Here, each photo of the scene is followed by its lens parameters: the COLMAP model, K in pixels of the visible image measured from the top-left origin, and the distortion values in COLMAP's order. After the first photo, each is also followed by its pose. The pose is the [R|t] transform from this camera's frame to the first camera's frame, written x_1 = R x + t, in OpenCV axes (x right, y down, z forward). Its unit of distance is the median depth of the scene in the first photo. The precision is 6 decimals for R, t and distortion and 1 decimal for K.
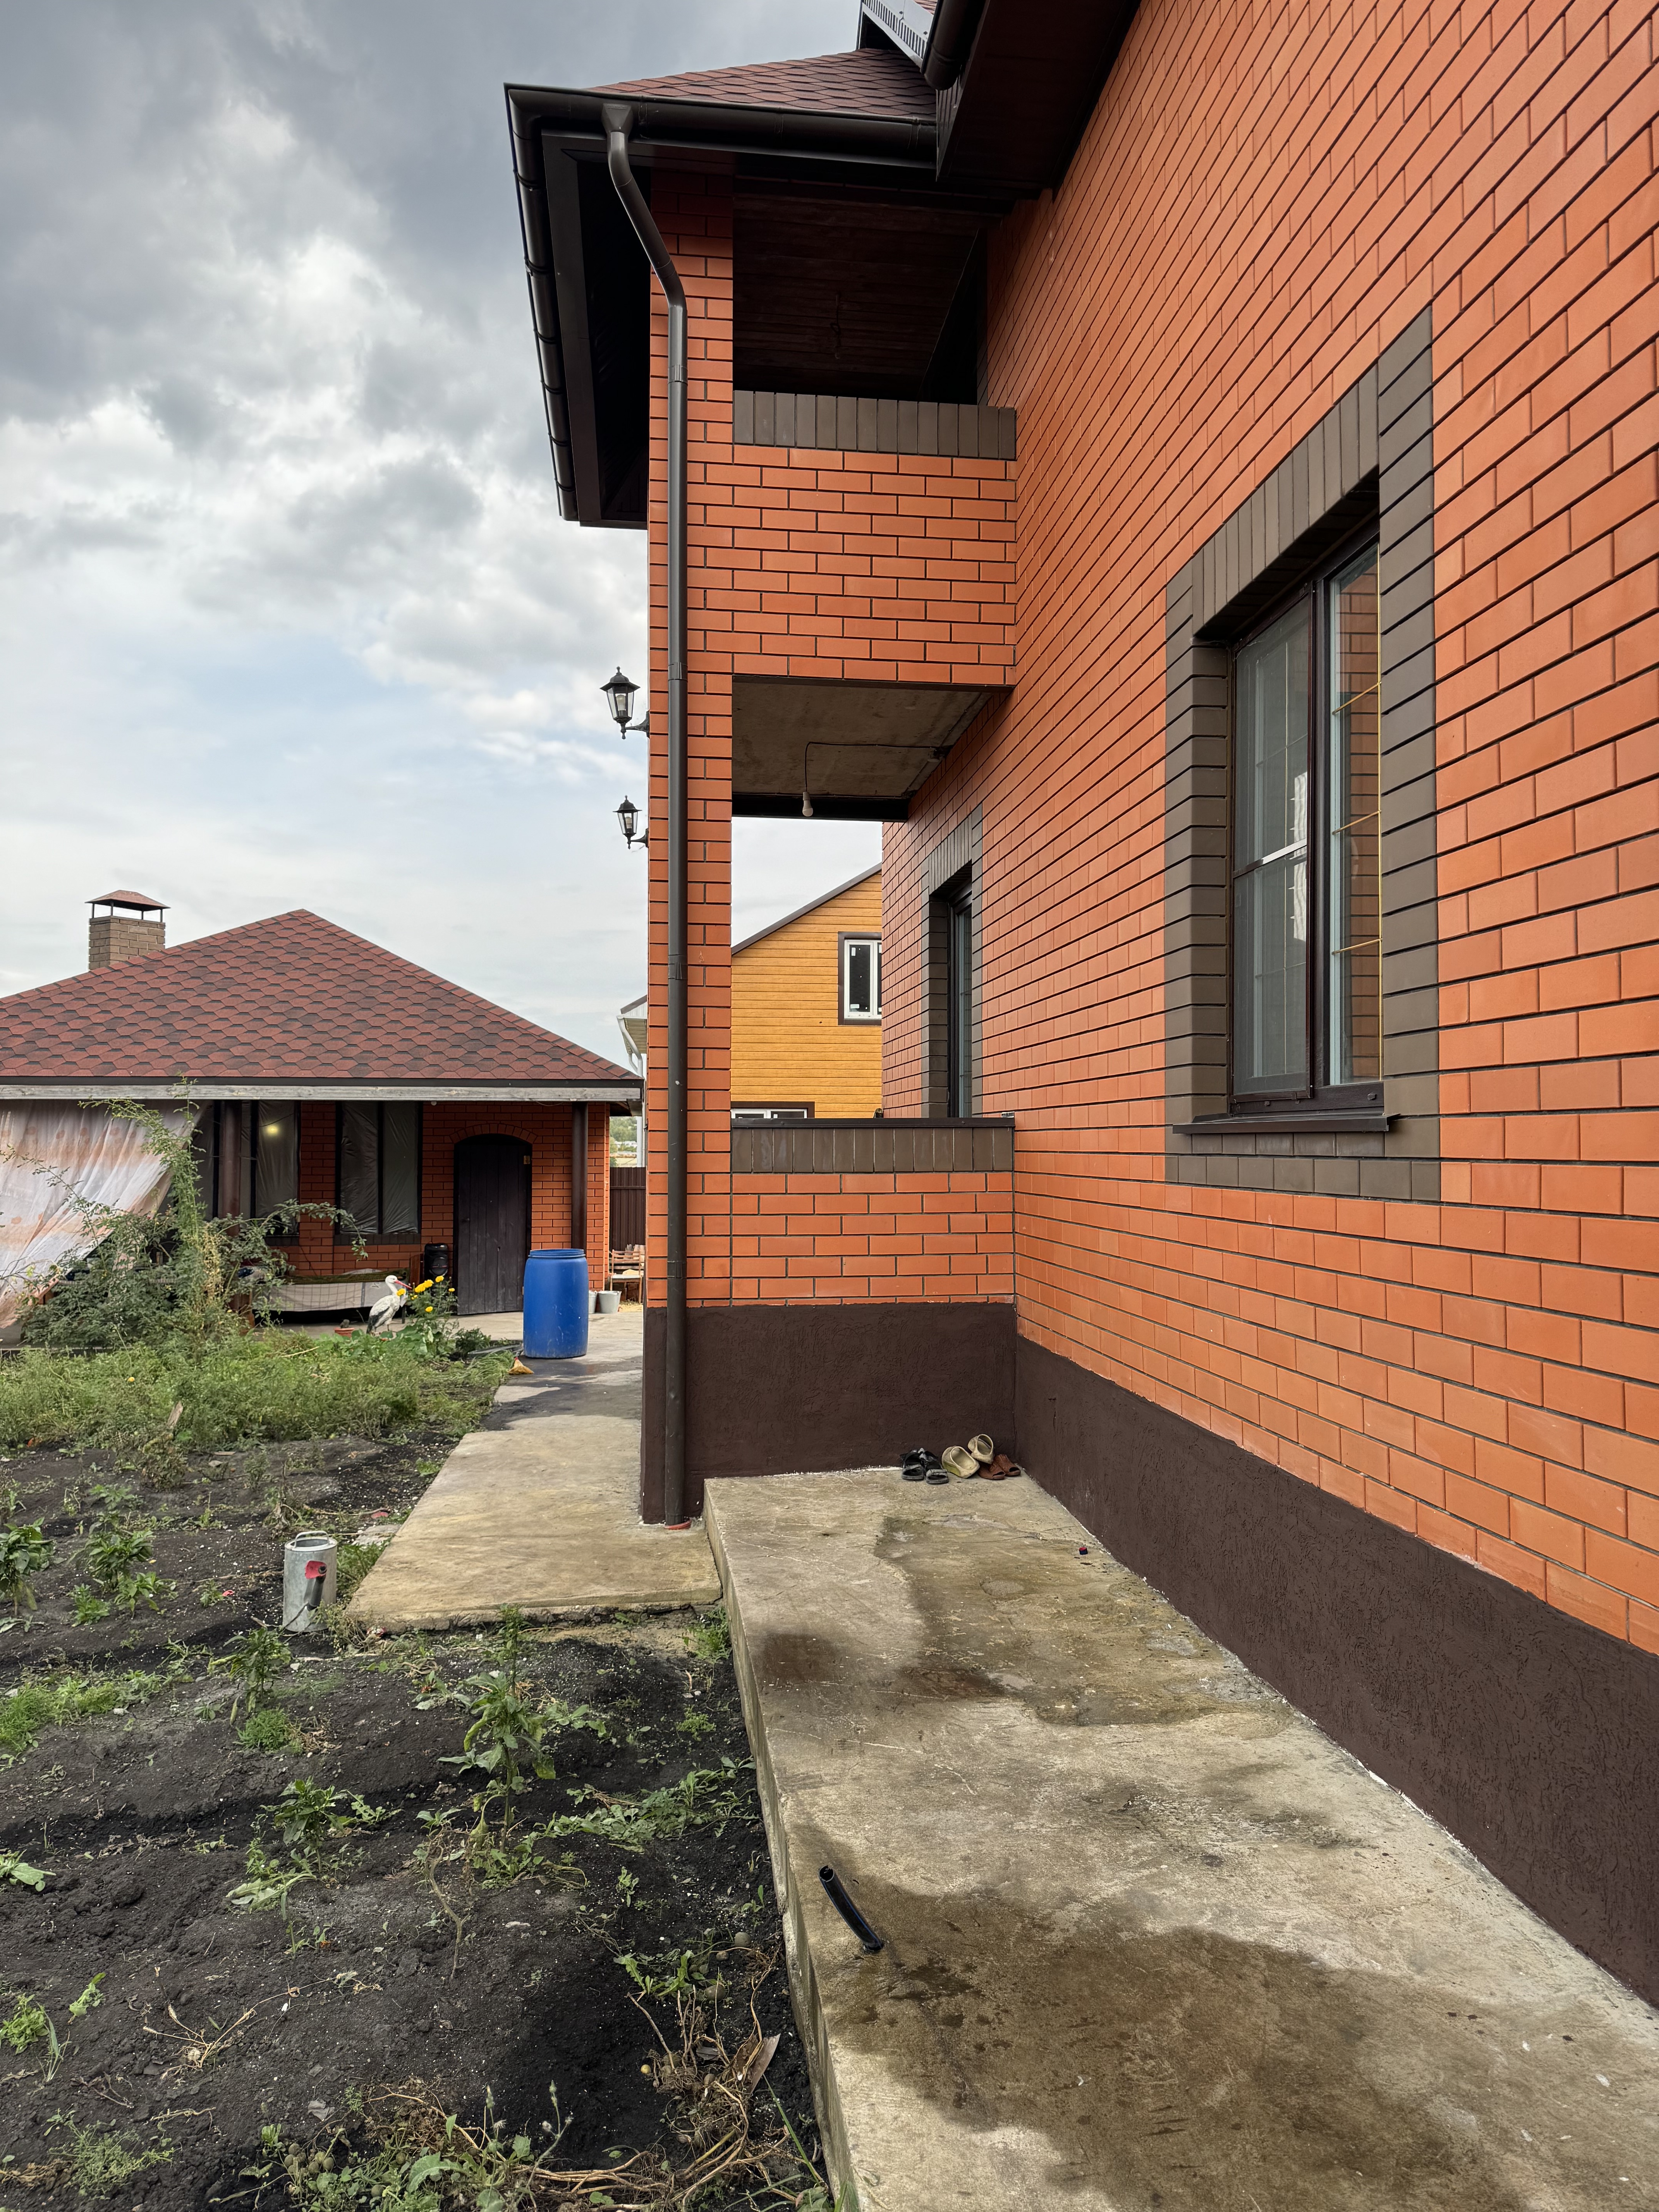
lens RADIAL K [[1553.5, 0, 816.3], [0, 1553.5, 1126.9], [0, 0, 1]] dist [0.031820, -0.035303]
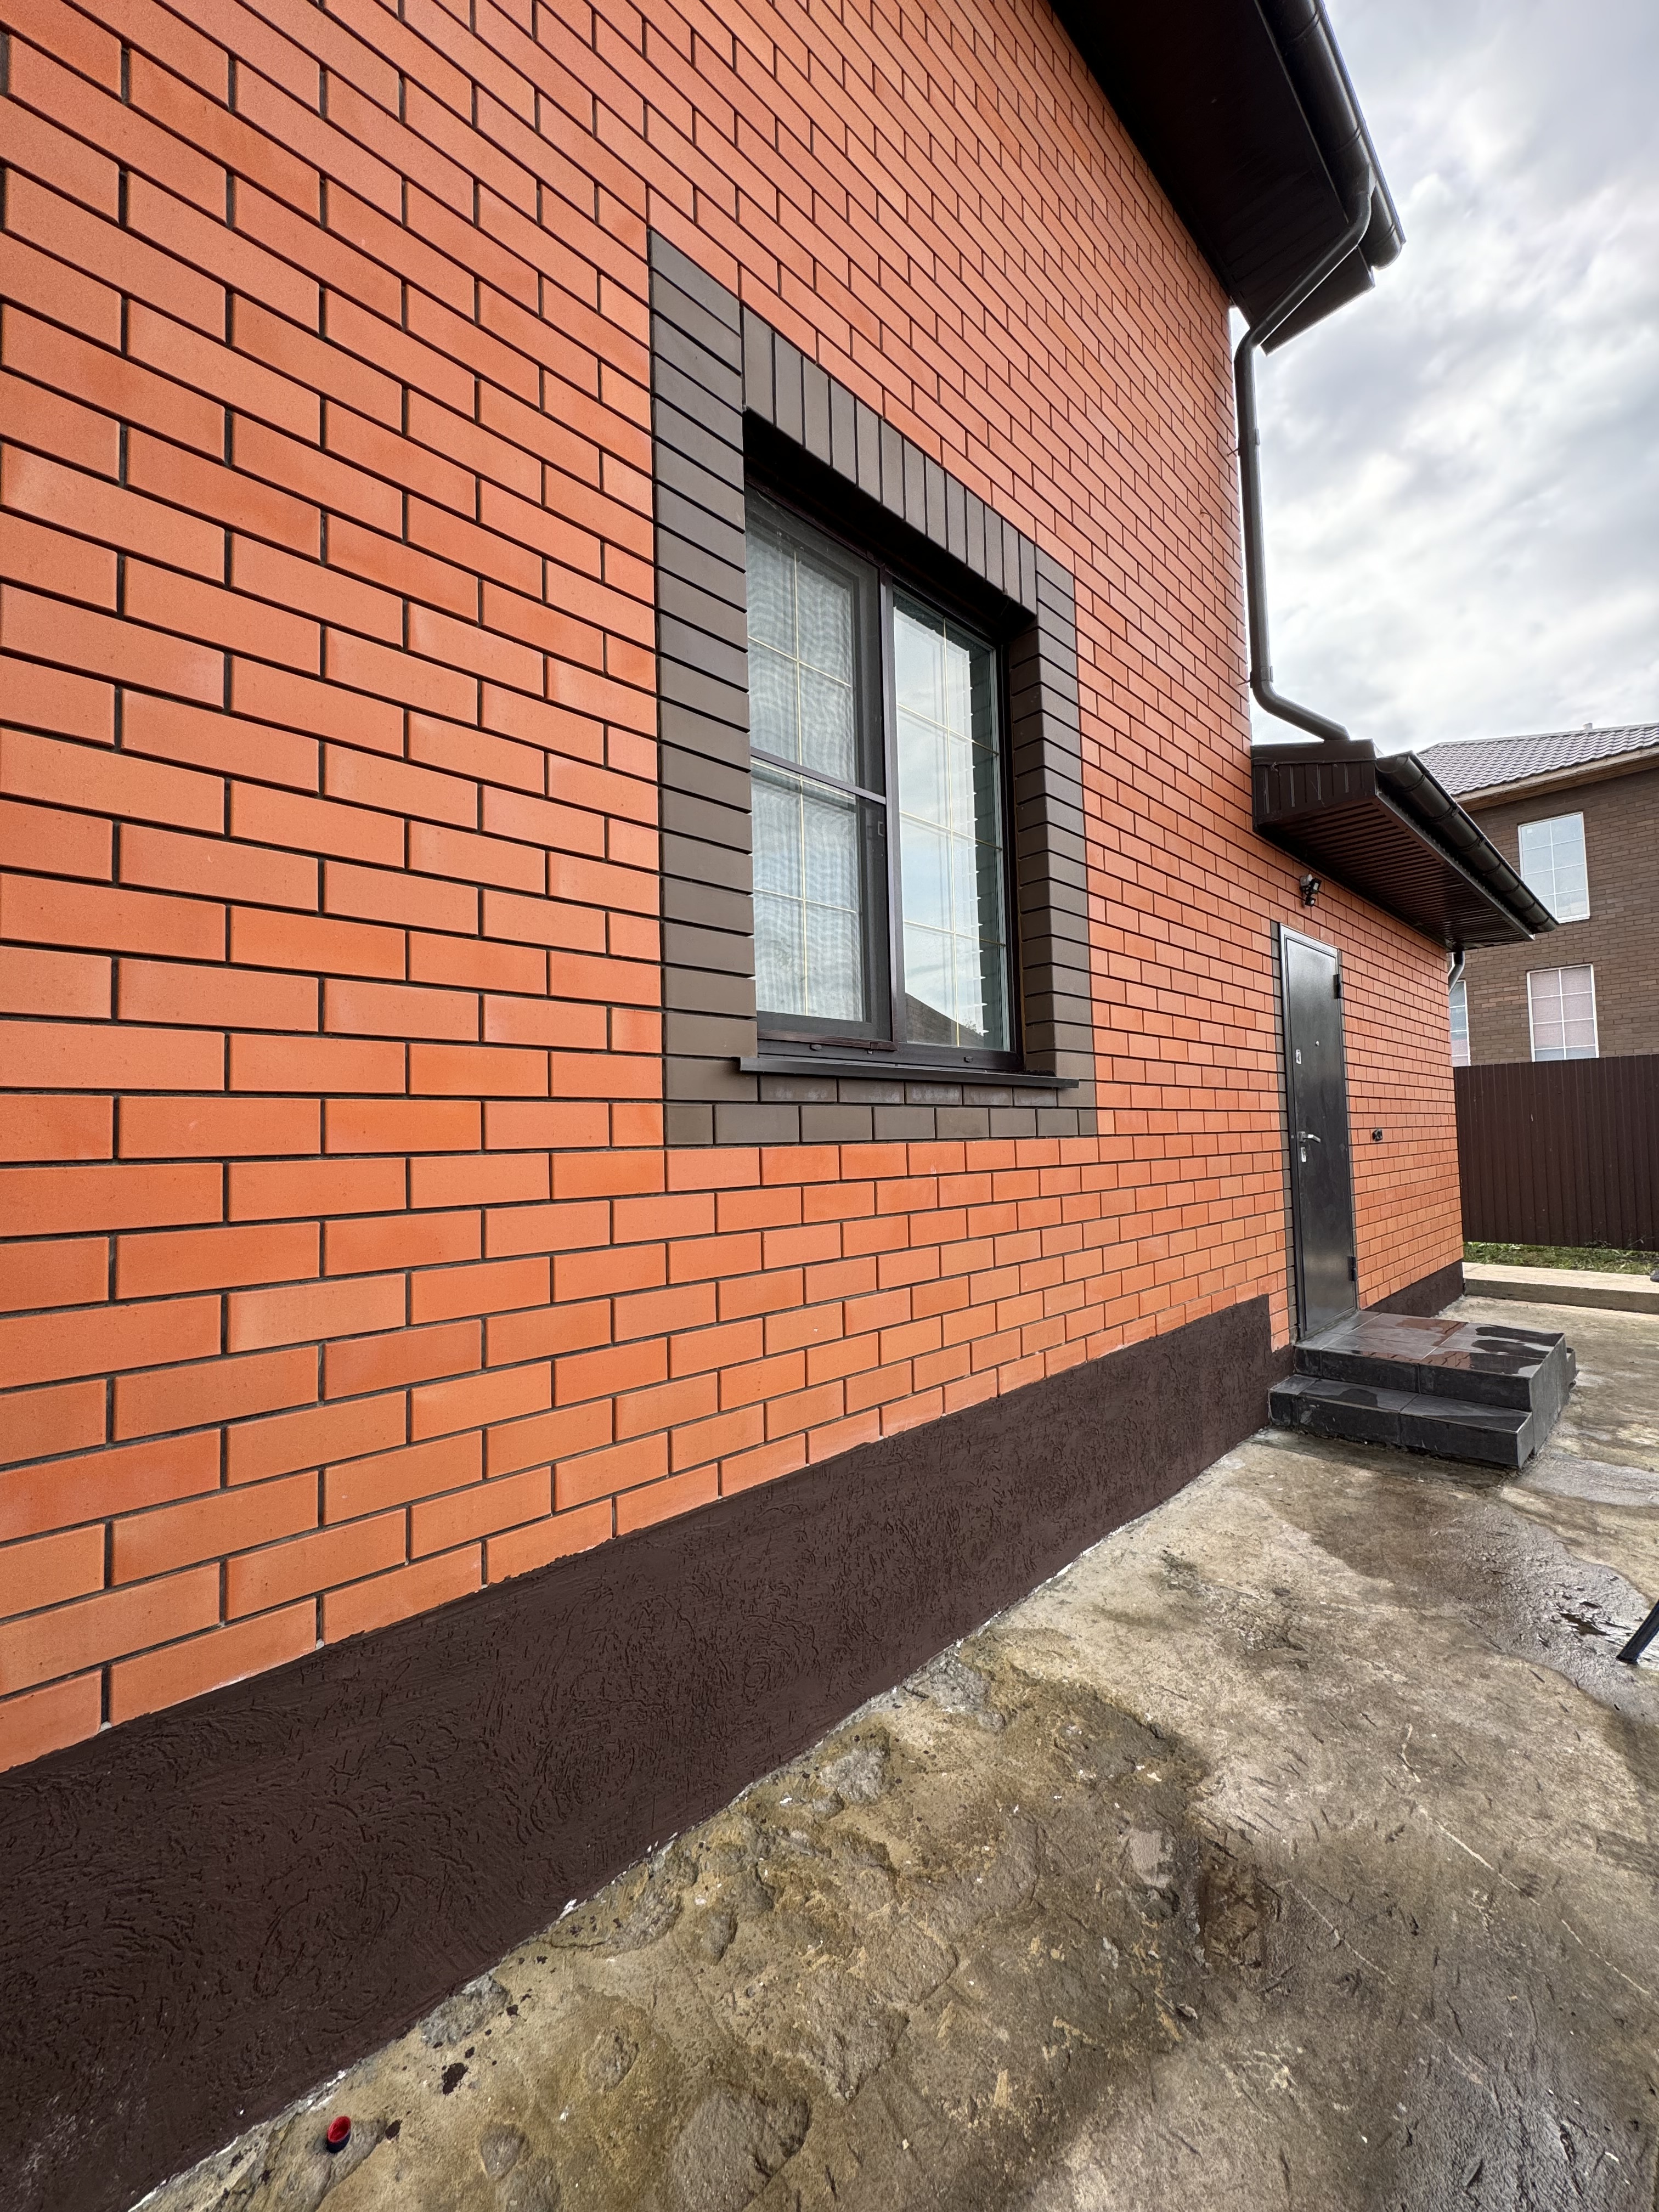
lens RADIAL K [[875.4, 0, 837.0], [0, 875.4, 1110.2], [0, 0, 1]] dist [-0.002173, -0.000004]
pose [[-0.615402, 0.047018, 0.786810, -0.113676], [0.018737, 0.998810, -0.045031, 0.046847], [-0.787991, -0.012970, -0.615550, 1.423787]]
